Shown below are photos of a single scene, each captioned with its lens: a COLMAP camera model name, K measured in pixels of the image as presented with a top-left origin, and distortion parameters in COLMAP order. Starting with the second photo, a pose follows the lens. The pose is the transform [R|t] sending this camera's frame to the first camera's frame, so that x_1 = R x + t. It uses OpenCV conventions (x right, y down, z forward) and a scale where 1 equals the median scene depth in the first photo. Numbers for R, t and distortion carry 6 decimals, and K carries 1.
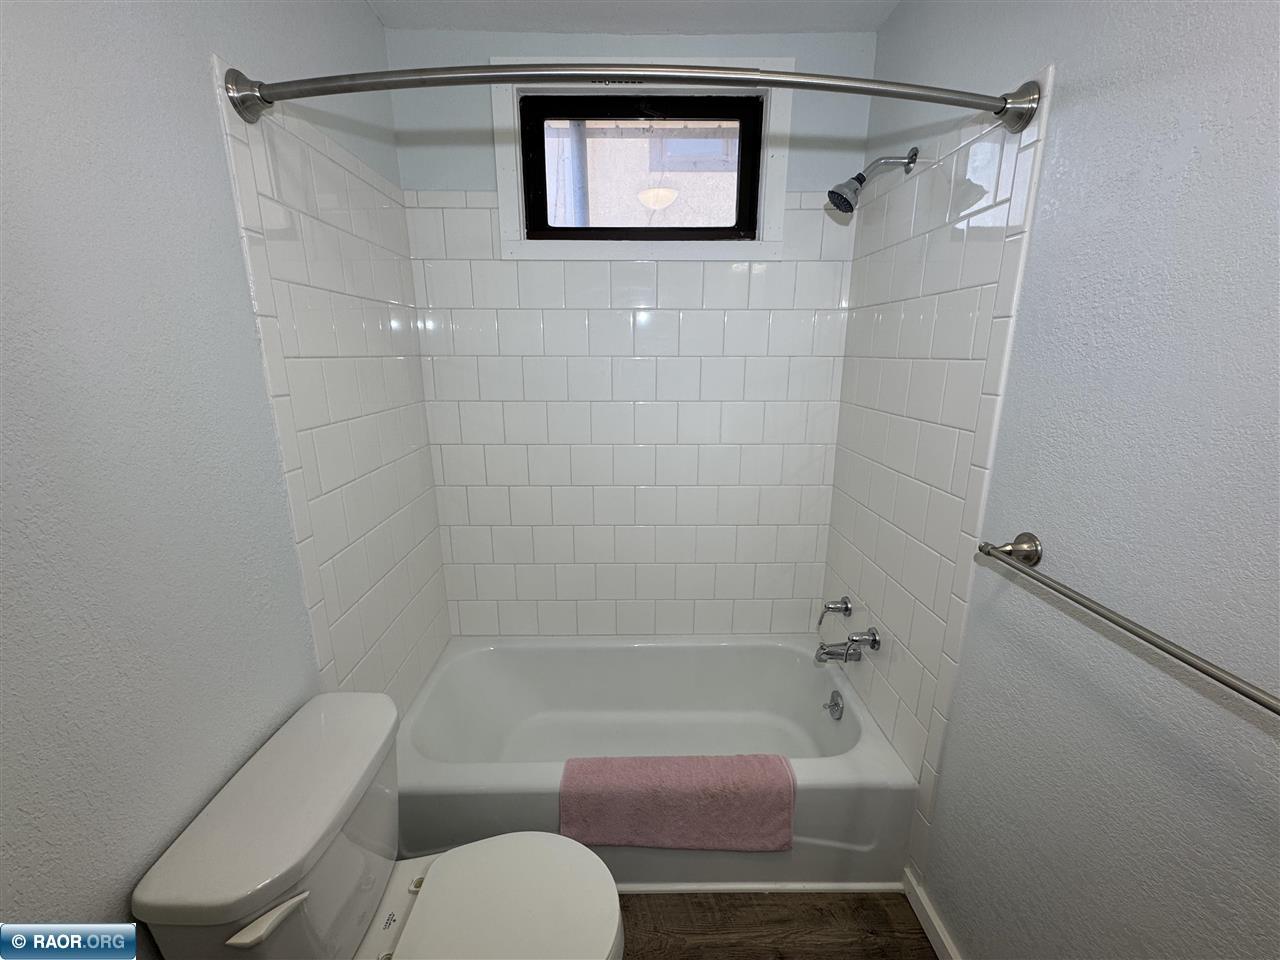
lens RADIAL K [[511.8, 0, 637.9], [0, 511.8, 480.4], [0, 0, 1]] dist [-0.002649, -0.000164]
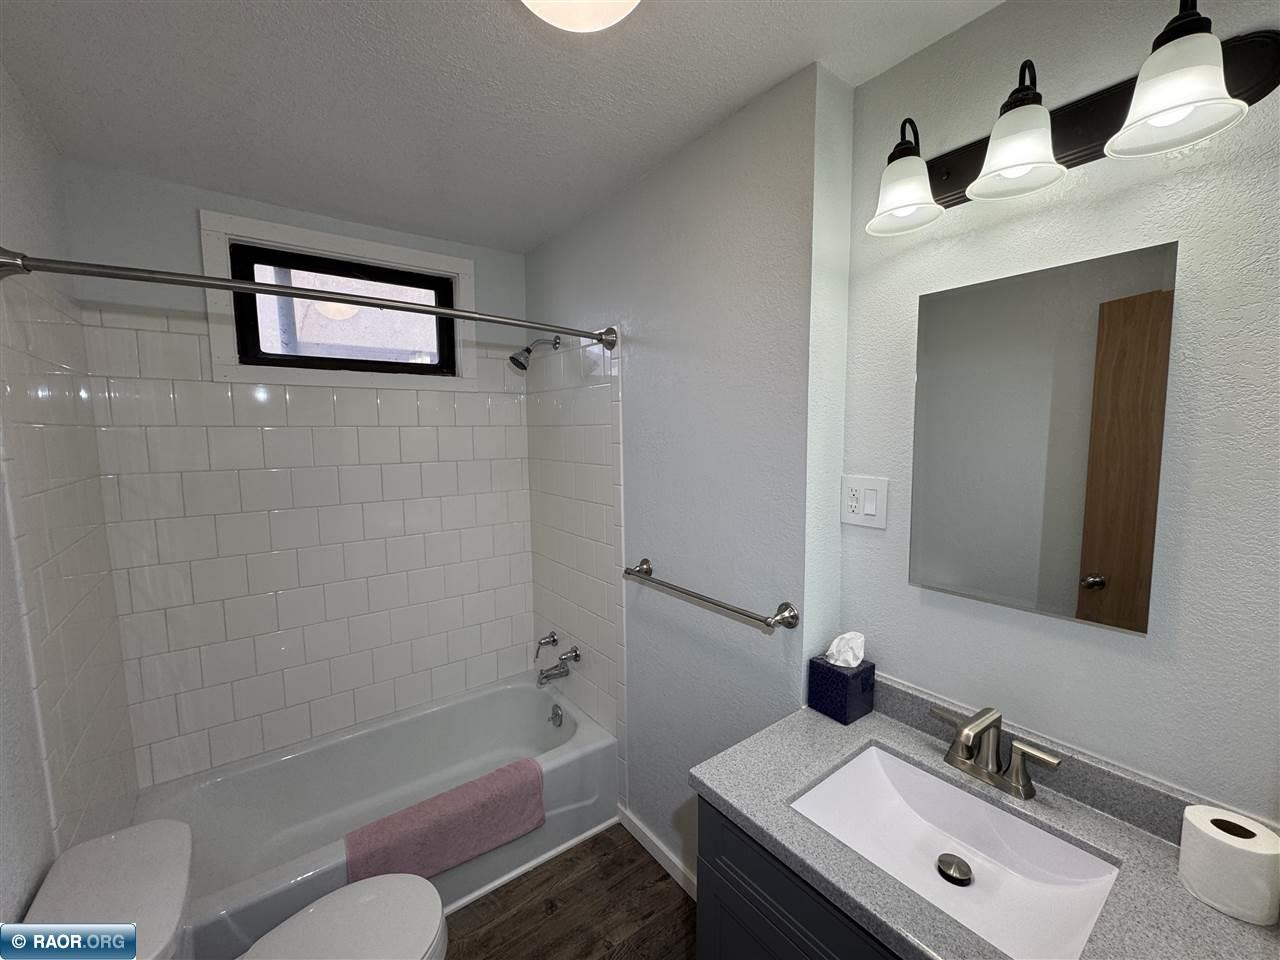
lens RADIAL K [[511.8, 0, 637.9], [0, 511.8, 480.4], [0, 0, 1]] dist [-0.002649, -0.000164]
pose [[0.807459, -0.063765, 0.586467, -0.229517], [0.150157, 0.983613, -0.099794, 0.003161], [-0.570493, 0.168641, 0.803802, -0.367805]]
